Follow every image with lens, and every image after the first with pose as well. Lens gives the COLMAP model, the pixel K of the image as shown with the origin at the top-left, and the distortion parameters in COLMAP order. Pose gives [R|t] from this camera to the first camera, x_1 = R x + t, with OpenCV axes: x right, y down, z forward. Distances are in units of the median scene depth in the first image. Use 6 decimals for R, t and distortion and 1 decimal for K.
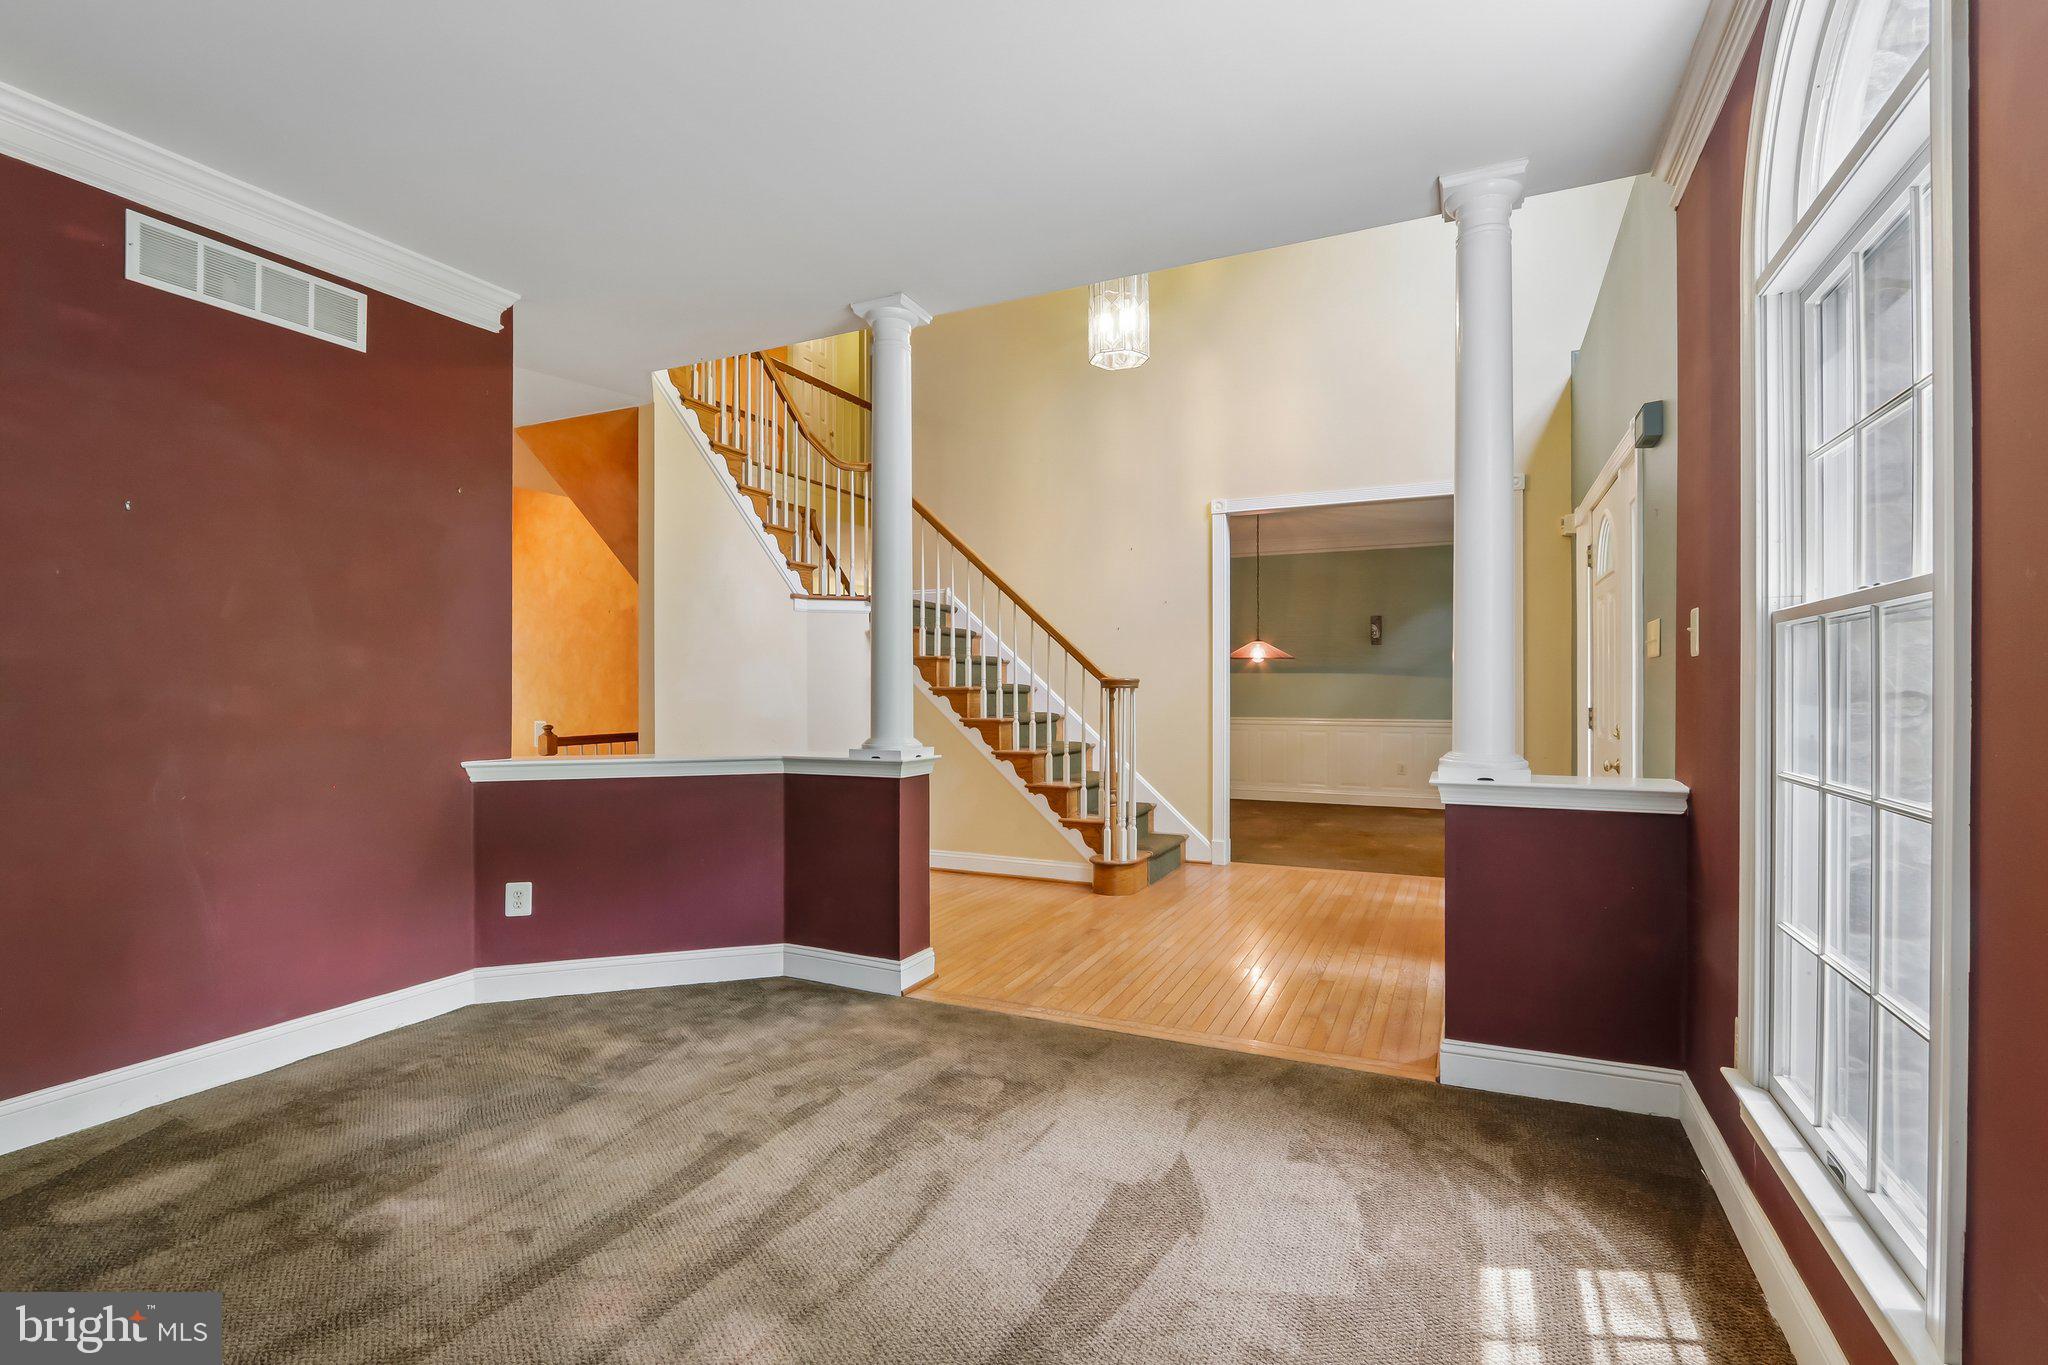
lens RADIAL K [[945.4, 0, 1006.5], [0, 945.4, 685.1], [0, 0, 1]] dist [-0.021387, 0.004201]
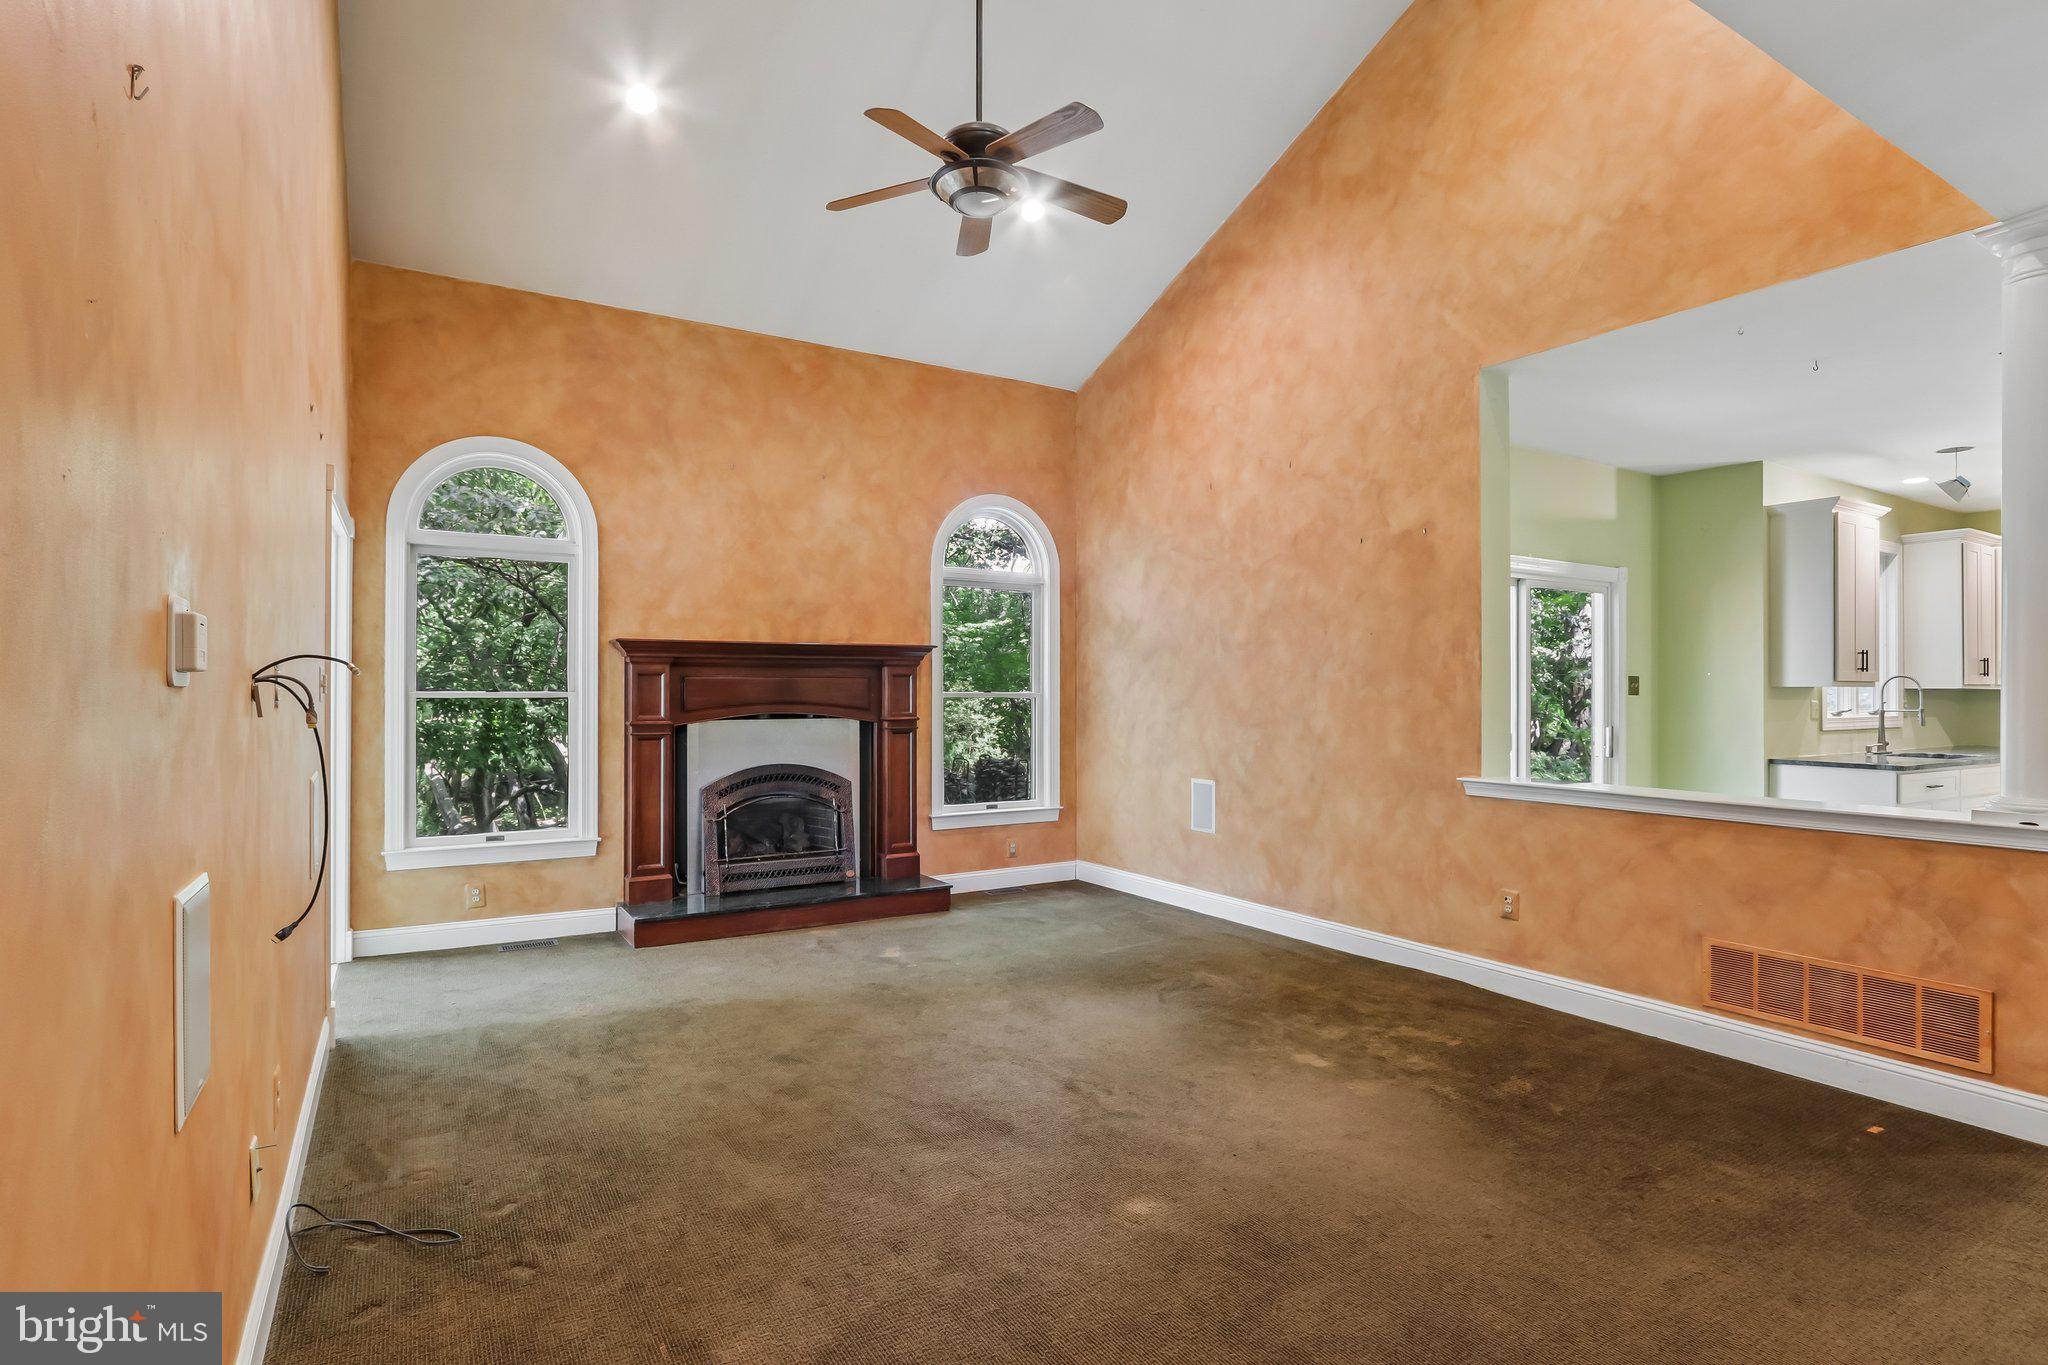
lens RADIAL K [[1031.6, 0, 1015.8], [0, 1031.6, 698.4], [0, 0, 1]] dist [-0.021855, 0.005907]
pose [[0.841729, 0.005312, -0.539874, -0.575539], [-0.001072, 0.999966, 0.008168, -0.016585], [0.539899, -0.006296, 0.841706, 0.984054]]
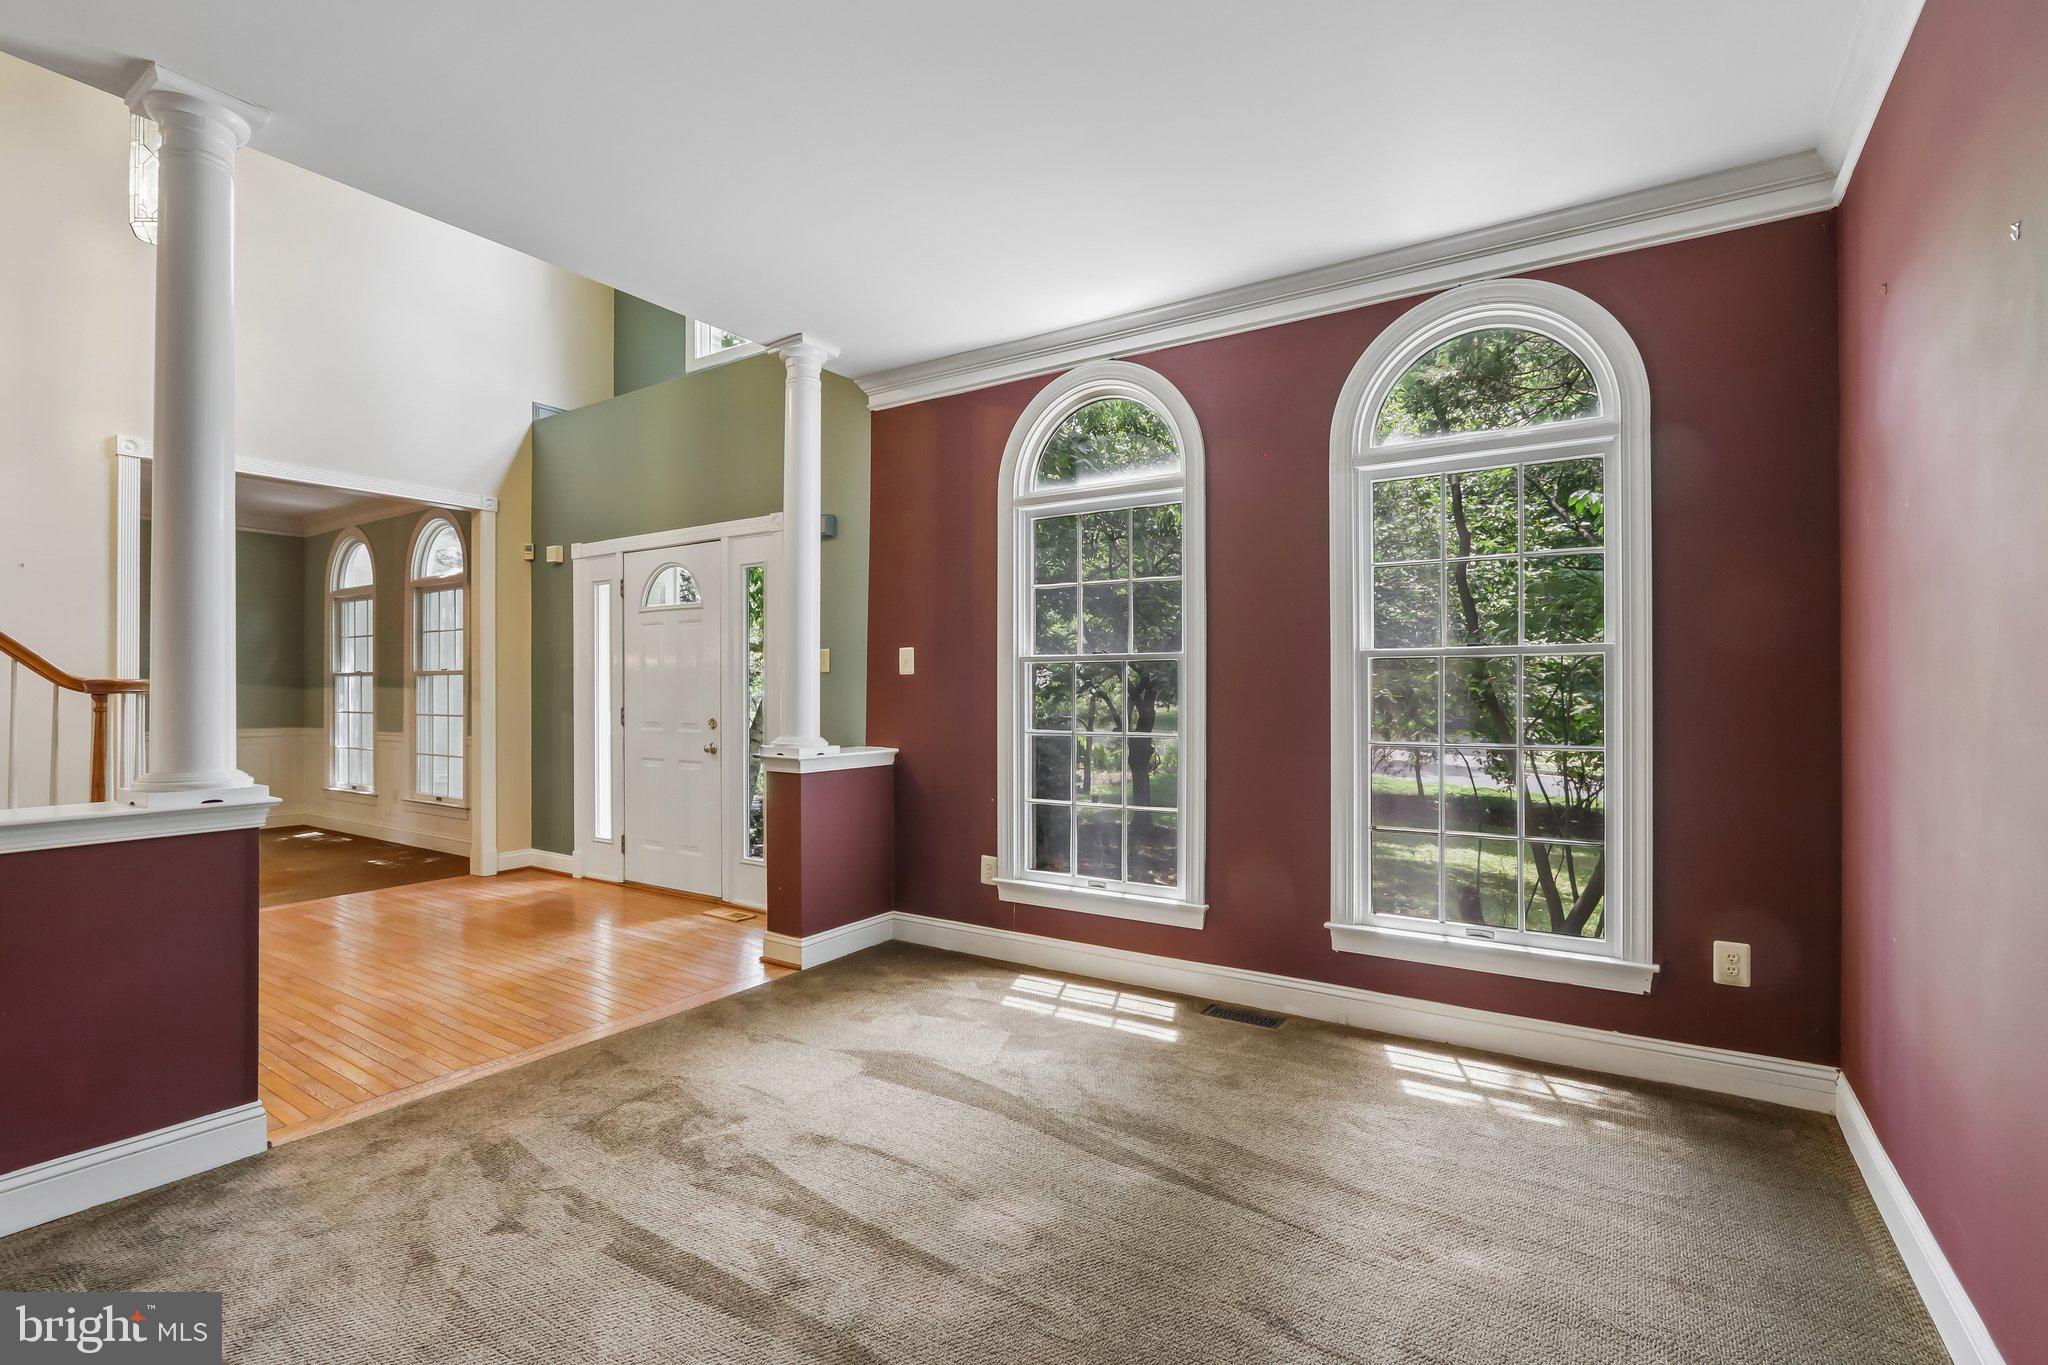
lens RADIAL K [[945.4, 0, 1030.2], [0, 945.4, 683.9], [0, 0, 1]] dist [-0.021387, 0.004201]
pose [[0.117200, 0.009415, 0.993064, -0.474352], [-0.000556, 0.999956, -0.009414, 0.002168], [-0.993108, 0.000551, 0.117200, 0.253328]]
